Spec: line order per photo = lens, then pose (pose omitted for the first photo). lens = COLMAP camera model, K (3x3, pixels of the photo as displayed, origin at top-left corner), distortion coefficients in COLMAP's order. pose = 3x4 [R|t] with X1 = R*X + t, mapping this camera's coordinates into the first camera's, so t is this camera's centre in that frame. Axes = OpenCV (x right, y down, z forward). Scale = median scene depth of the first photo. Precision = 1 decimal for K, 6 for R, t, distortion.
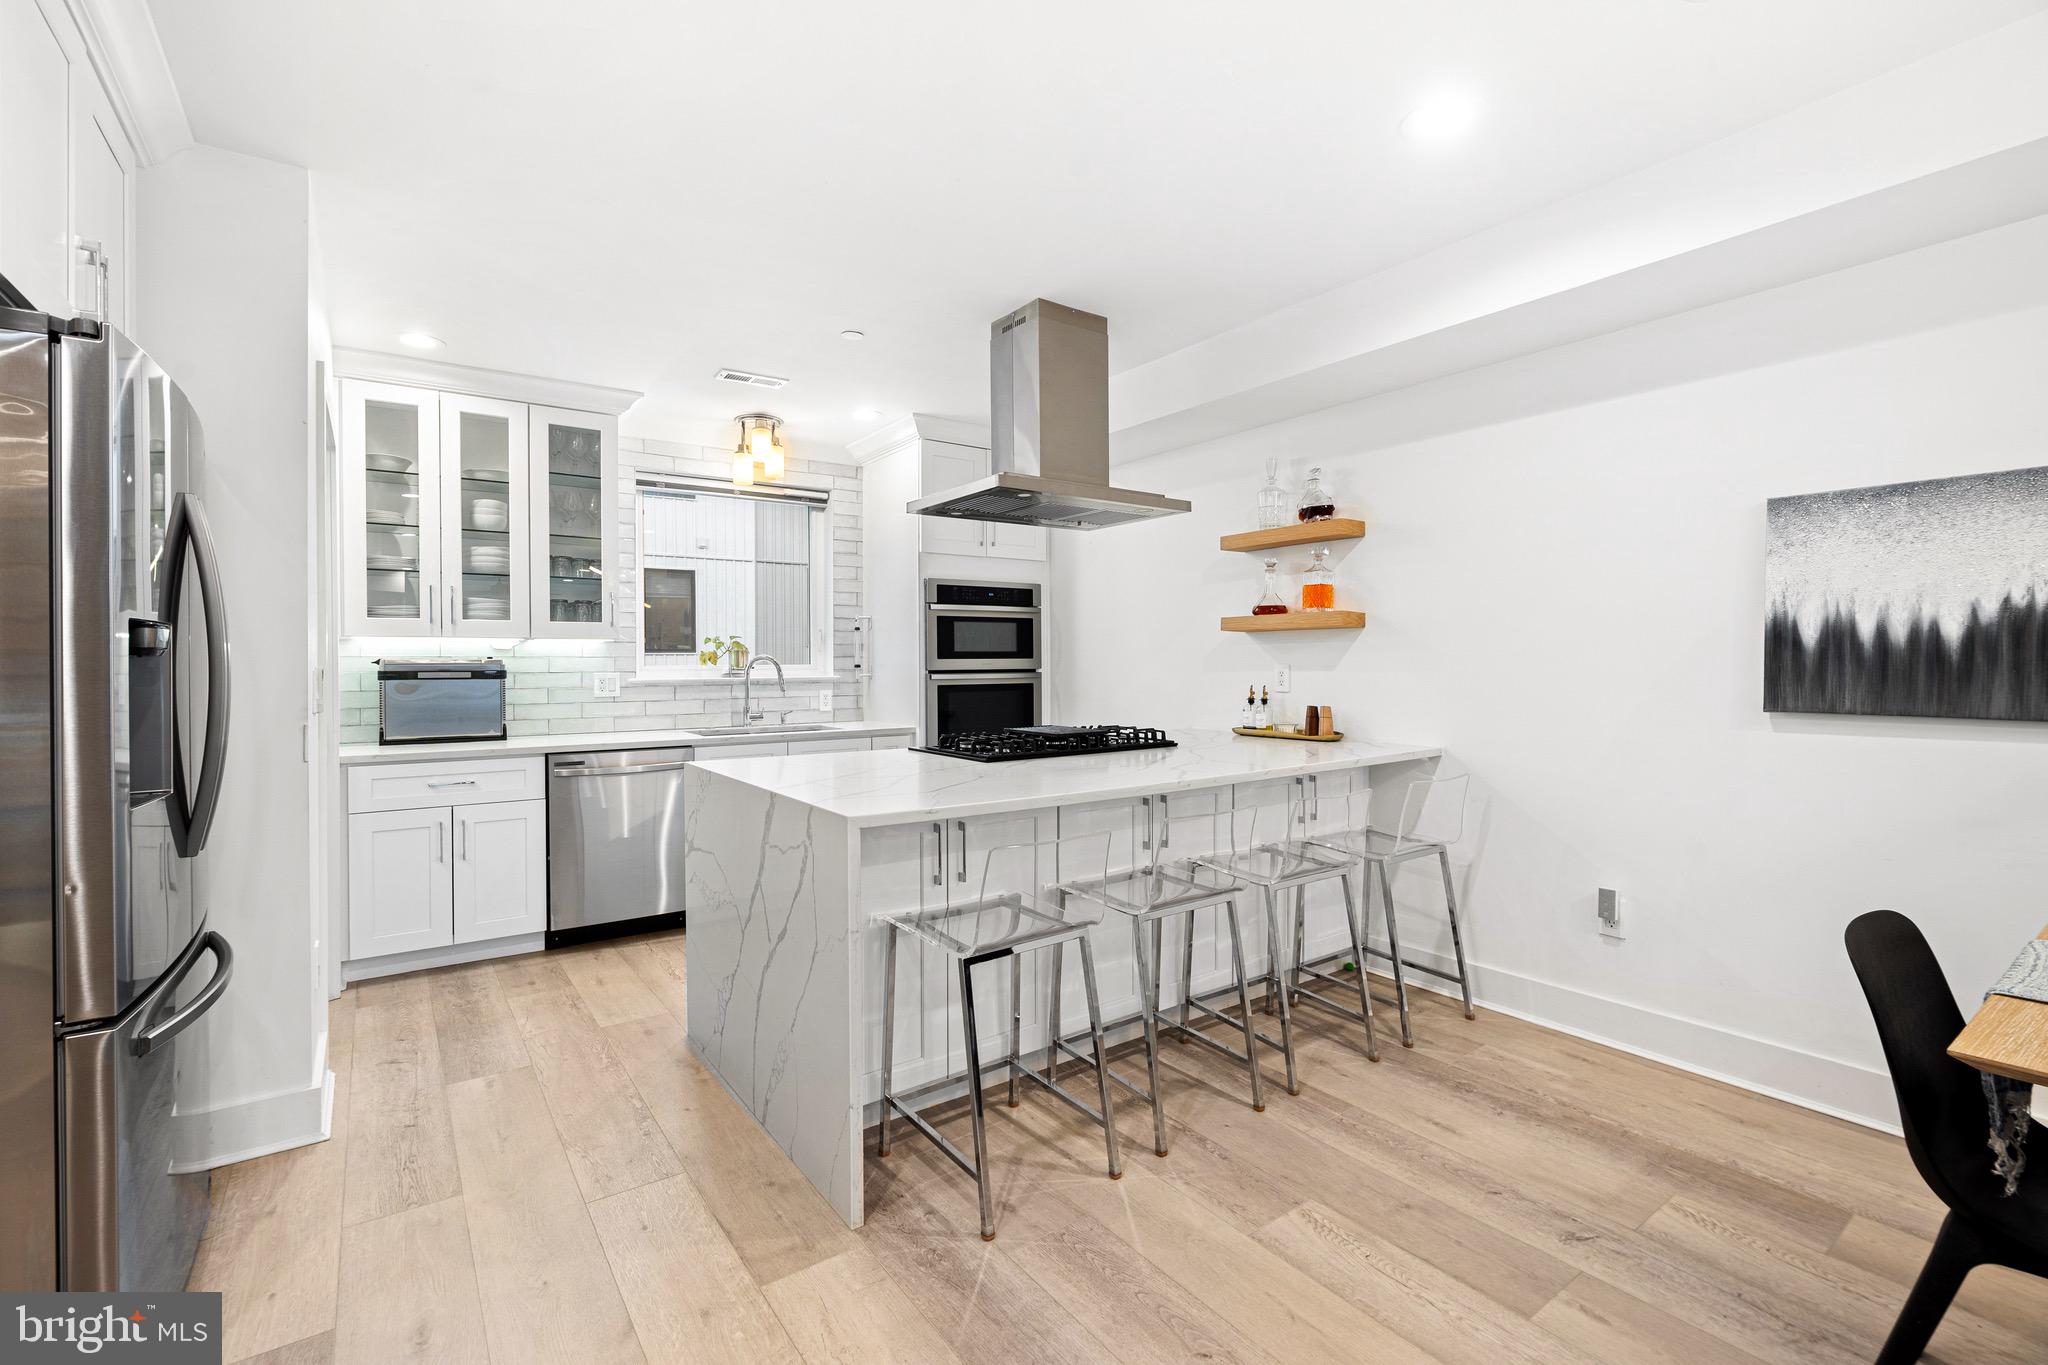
lens RADIAL K [[903.2, 0, 1024.4], [0, 903.2, 677.3], [0, 0, 1]] dist [-0.002966, -0.000348]
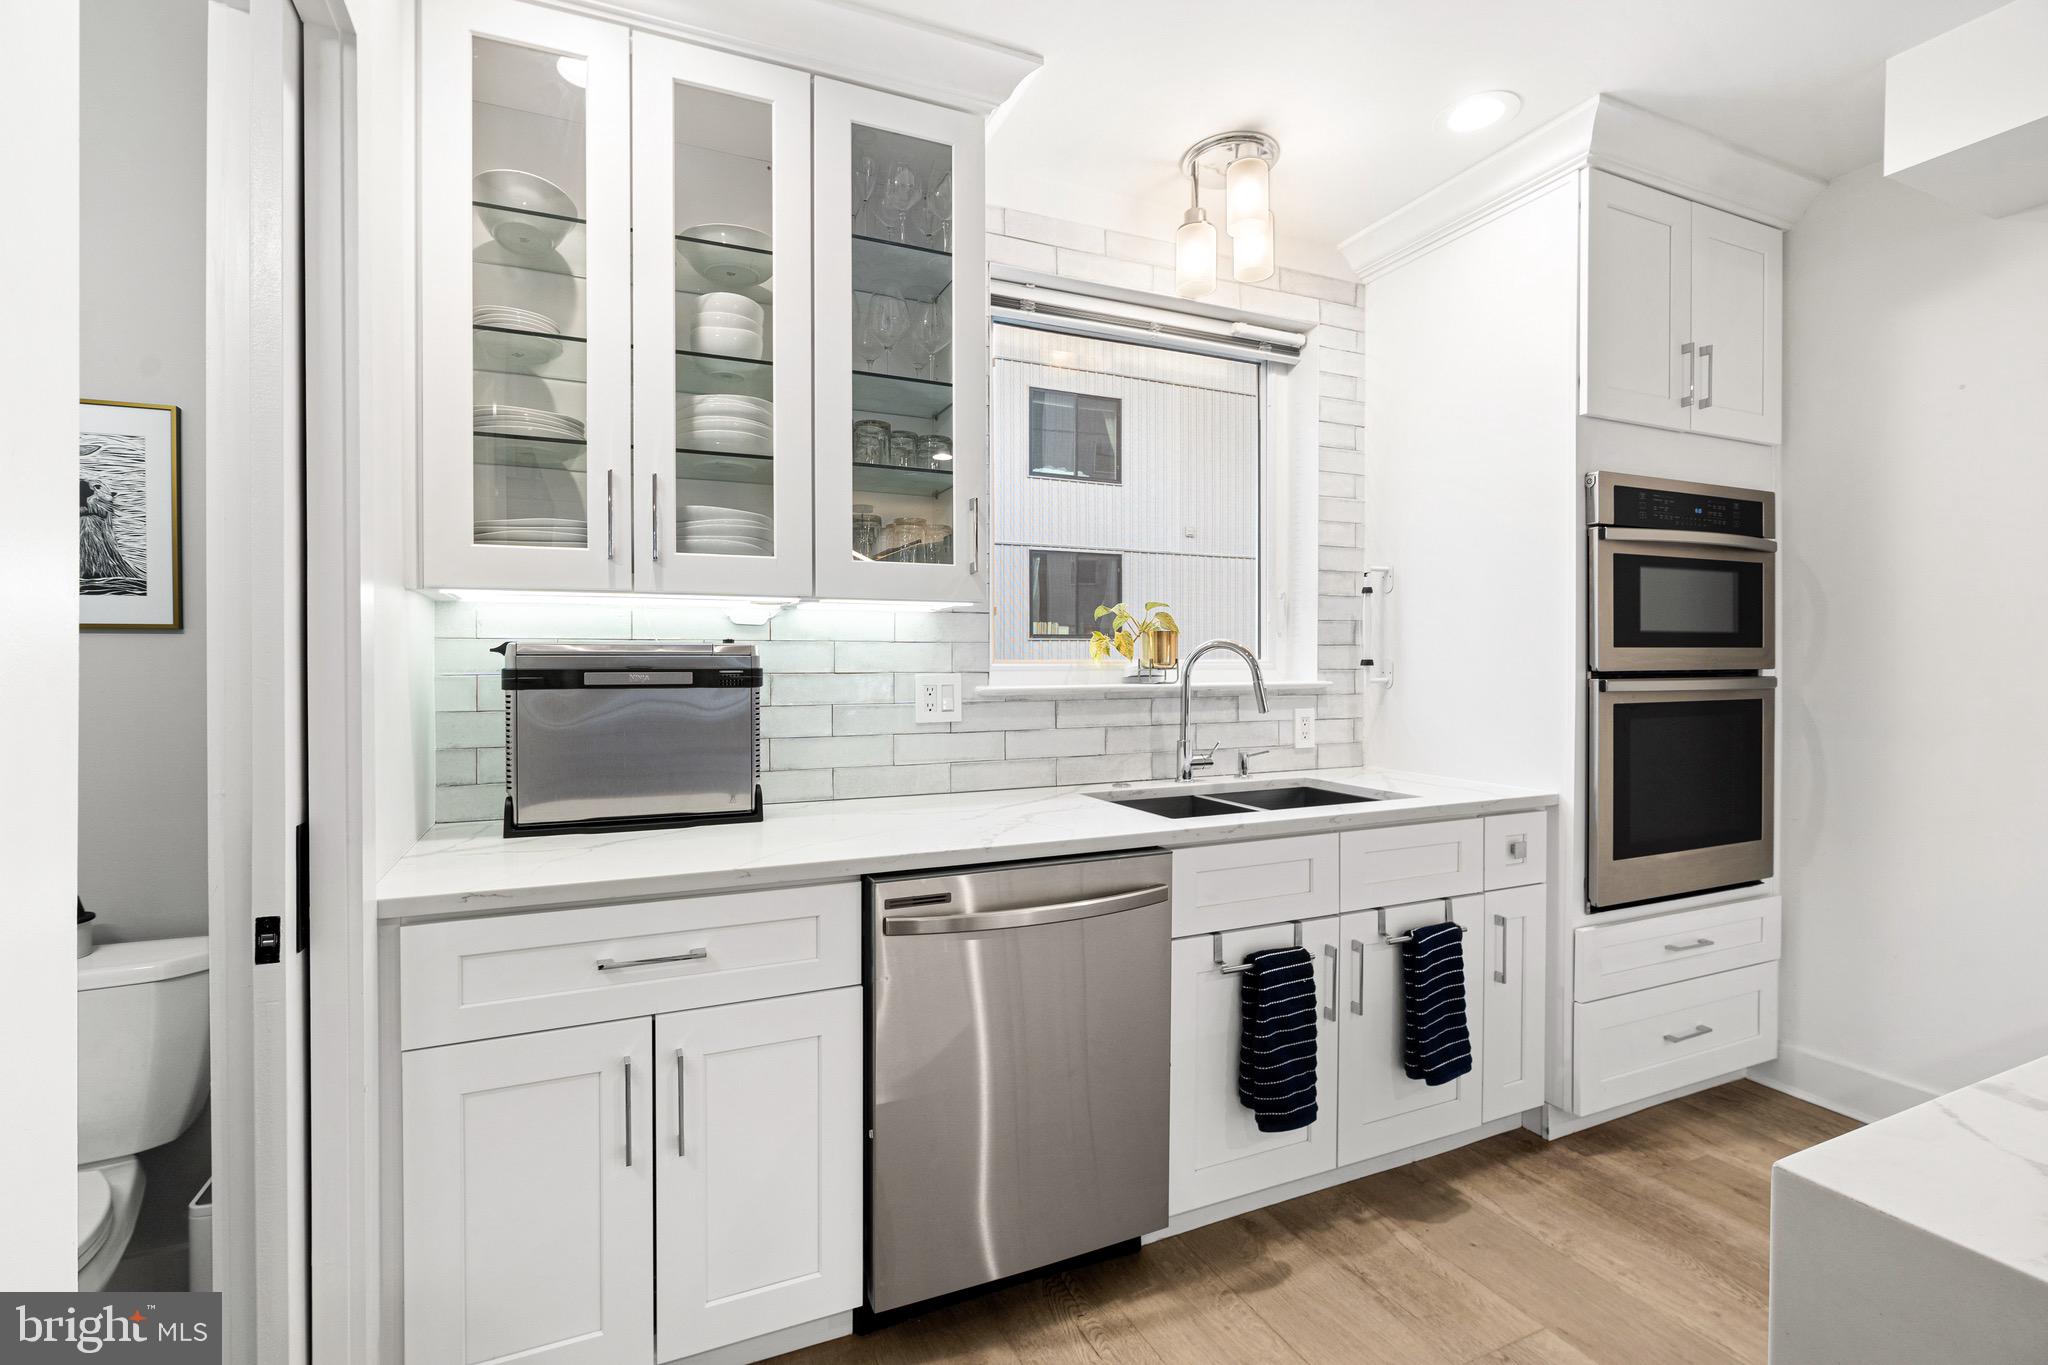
lens RADIAL K [[903.2, 0, 1016.1], [0, 903.2, 674.6], [0, 0, 1]] dist [-0.002966, -0.000348]
pose [[0.983305, 0.004473, -0.181912, -0.353360], [-0.004735, 0.999988, -0.001007, -0.004615], [0.181905, 0.001851, 0.983314, 0.555836]]
